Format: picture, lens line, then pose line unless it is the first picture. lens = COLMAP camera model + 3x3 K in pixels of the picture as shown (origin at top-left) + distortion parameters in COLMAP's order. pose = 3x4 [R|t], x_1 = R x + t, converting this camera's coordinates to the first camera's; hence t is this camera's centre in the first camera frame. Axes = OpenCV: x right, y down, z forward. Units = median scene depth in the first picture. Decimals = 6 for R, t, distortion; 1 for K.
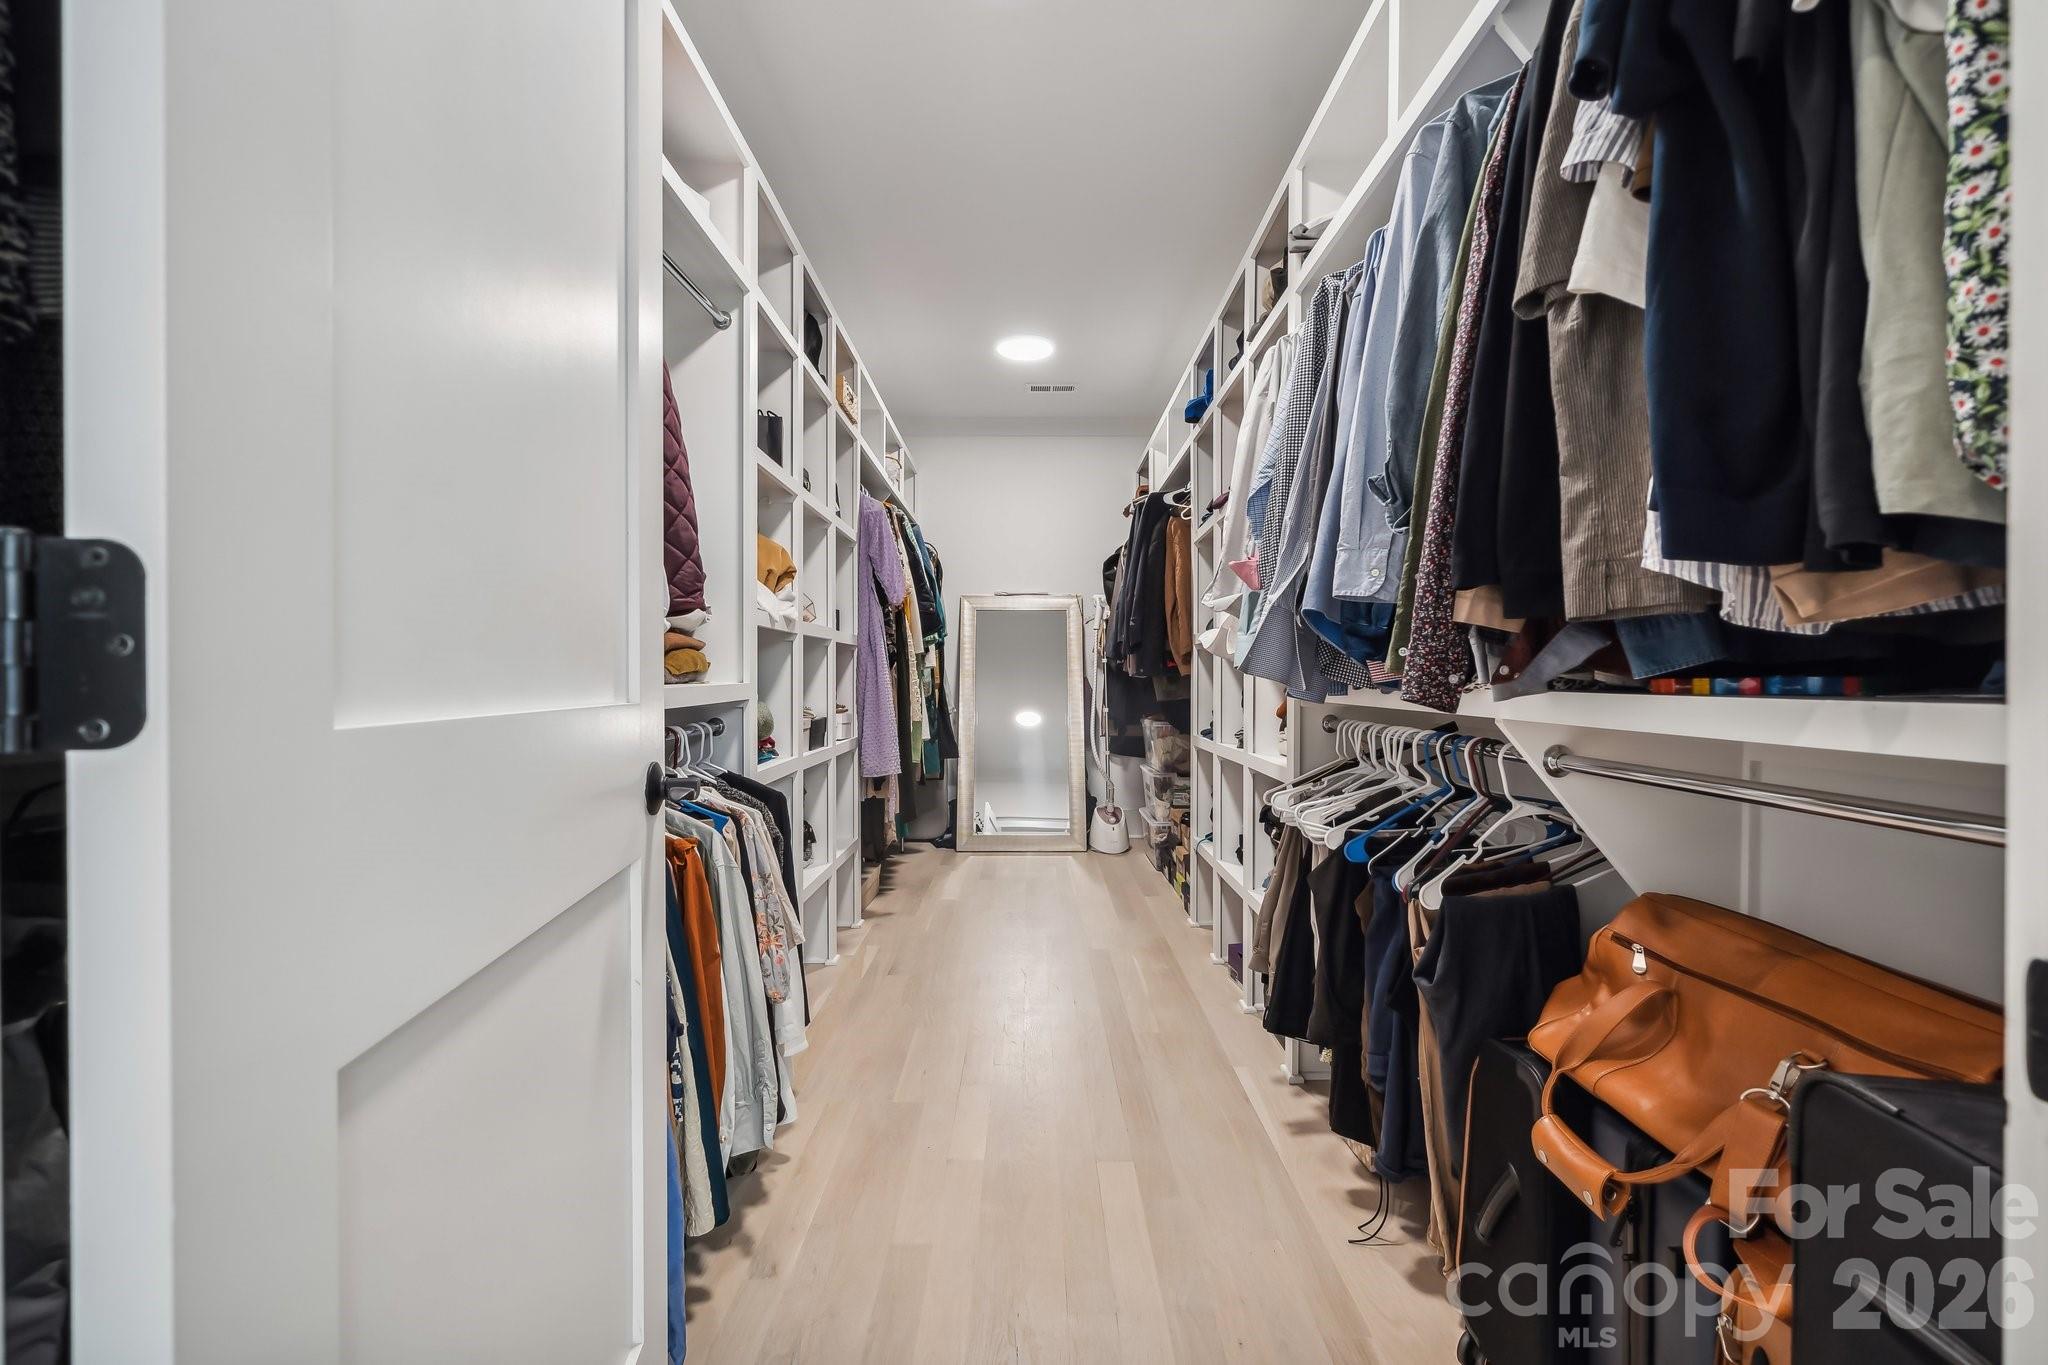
lens RADIAL K [[839.7, 0, 1024.1], [0, 839.7, 676.9], [0, 0, 1]] dist [-0.002629, -0.000595]
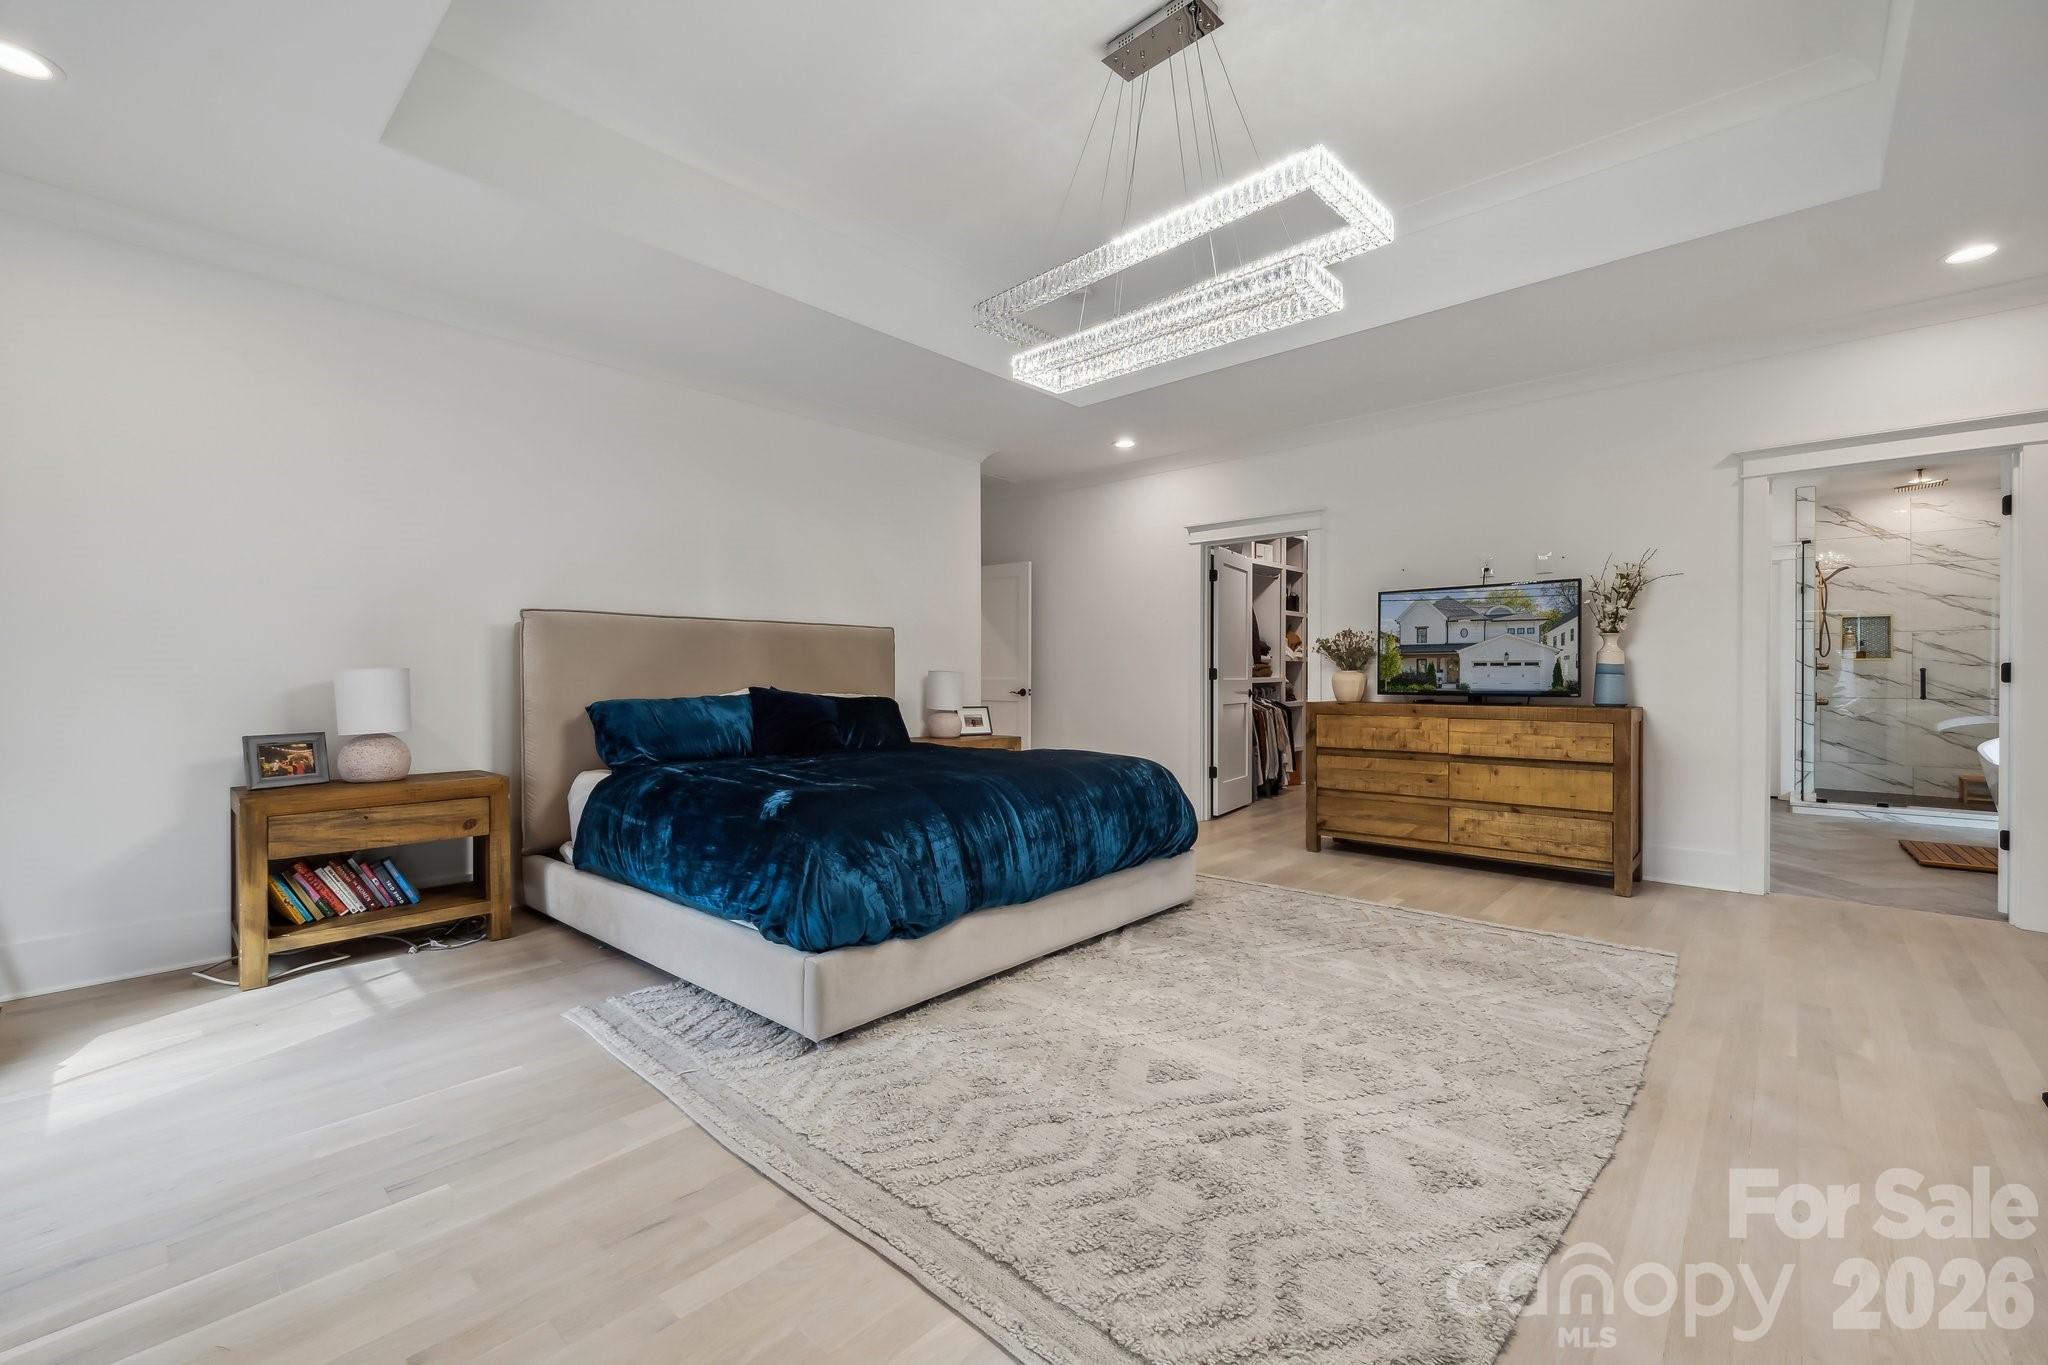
lens RADIAL K [[839.7, 0, 1026.8], [0, 839.7, 685.4], [0, 0, 1]] dist [-0.002629, -0.000595]
pose [[0.751410, 0.002841, -0.659830, 1.125591], [-0.005524, 0.999983, -0.001984, 0.052599], [0.659813, 0.005136, 0.751412, -2.225204]]
